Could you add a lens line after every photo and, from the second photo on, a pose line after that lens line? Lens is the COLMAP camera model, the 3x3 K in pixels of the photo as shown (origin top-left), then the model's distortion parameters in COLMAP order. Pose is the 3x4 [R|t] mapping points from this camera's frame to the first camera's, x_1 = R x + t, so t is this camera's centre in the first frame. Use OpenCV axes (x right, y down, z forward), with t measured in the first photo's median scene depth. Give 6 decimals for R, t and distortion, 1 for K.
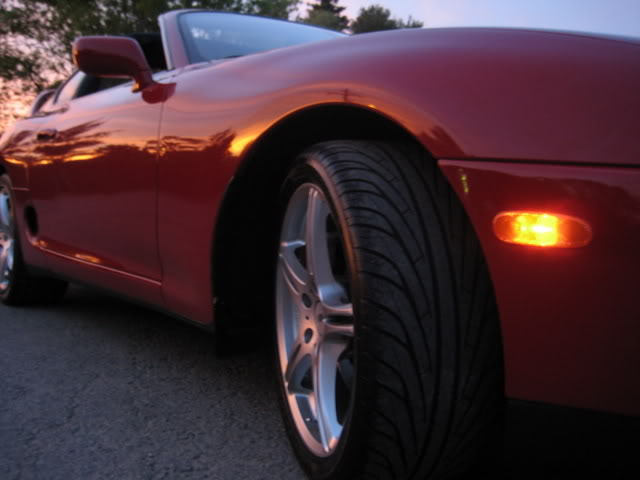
lens RADIAL K [[666.6, 0, 309.7], [0, 666.6, 238.9], [0, 0, 1]] dist [-0.148541, 0.205038]
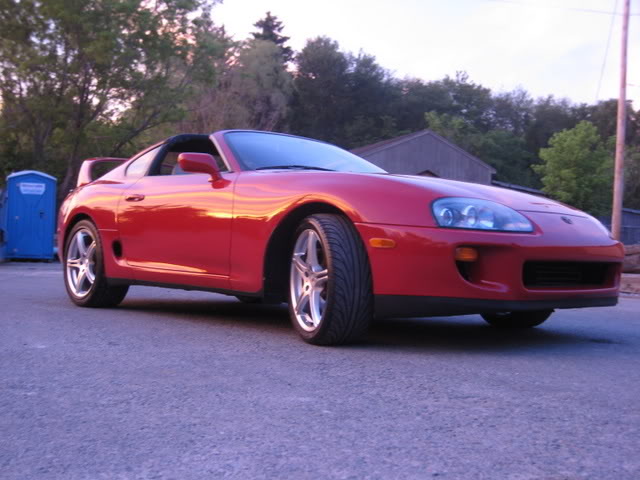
lens RADIAL K [[774.5, 0, 300.1], [0, 774.5, 242.6], [0, 0, 1]] dist [-0.117016, 0.060524]
pose [[0.997275, 0.013457, 0.072535, -0.237790], [-0.008399, 0.997540, -0.069598, 0.169775], [-0.073293, 0.068799, 0.994935, -1.903953]]
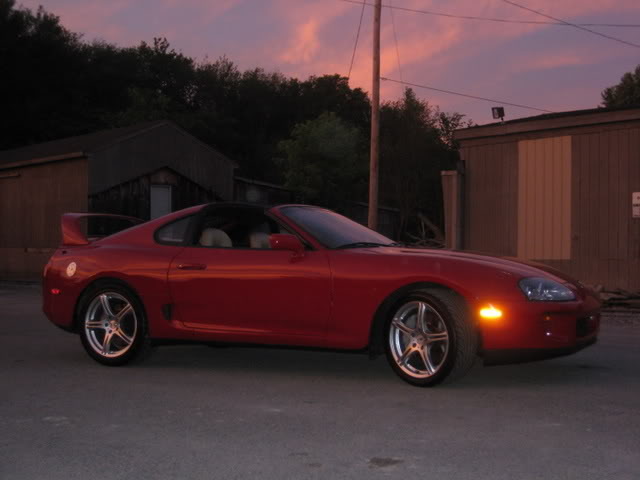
lens RADIAL K [[933.9, 0, 298.9], [0, 933.9, 238.7], [0, 0, 1]] dist [-0.112263, 0.099063]
pose [[0.898091, -0.012819, 0.439624, -2.500132], [0.041953, 0.997514, -0.056618, -0.146732], [-0.437805, 0.069292, 0.896396, -2.912763]]
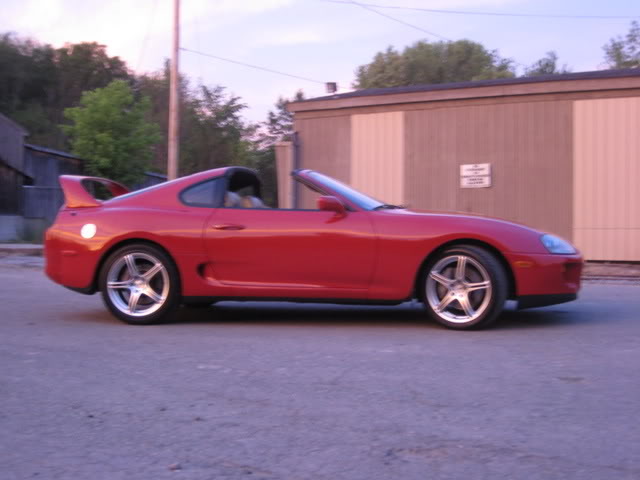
lens RADIAL K [[933.9, 0, 298.9], [0, 933.9, 238.7], [0, 0, 1]] dist [-0.112263, 0.099063]
pose [[0.738758, -0.032154, 0.673203, -4.106904], [0.054449, 0.998444, -0.012063, -0.153247], [-0.671767, 0.045567, 0.739359, -2.304801]]
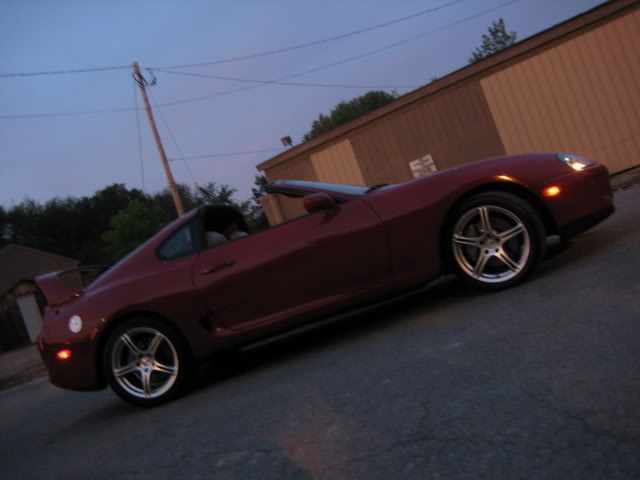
lens RADIAL K [[666.6, 0, 309.7], [0, 666.6, 238.9], [0, 0, 1]] dist [-0.148541, 0.205038]
pose [[0.680323, -0.245373, 0.690617, -2.757791], [0.386892, 0.920539, -0.054062, -0.076741], [-0.622475, 0.303974, 0.721197, -0.822404]]
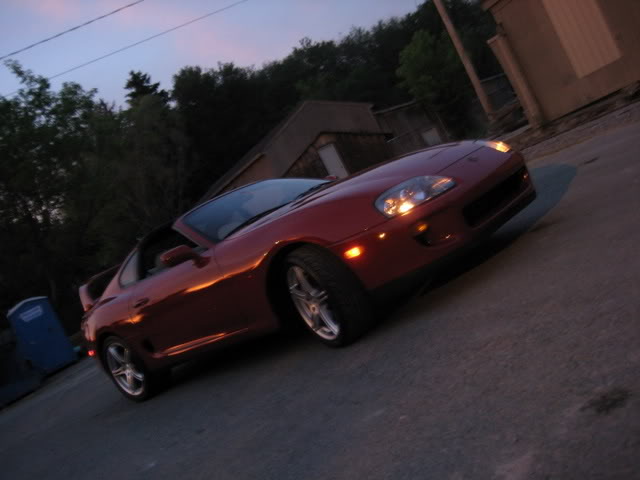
lens RADIAL K [[666.6, 0, 309.7], [0, 666.6, 238.9], [0, 0, 1]] dist [-0.148541, 0.205038]
pose [[0.869736, -0.471768, 0.144895, -0.304325], [0.479042, 0.877606, -0.018035, -0.093871], [-0.118652, 0.085097, 0.989283, -2.031570]]
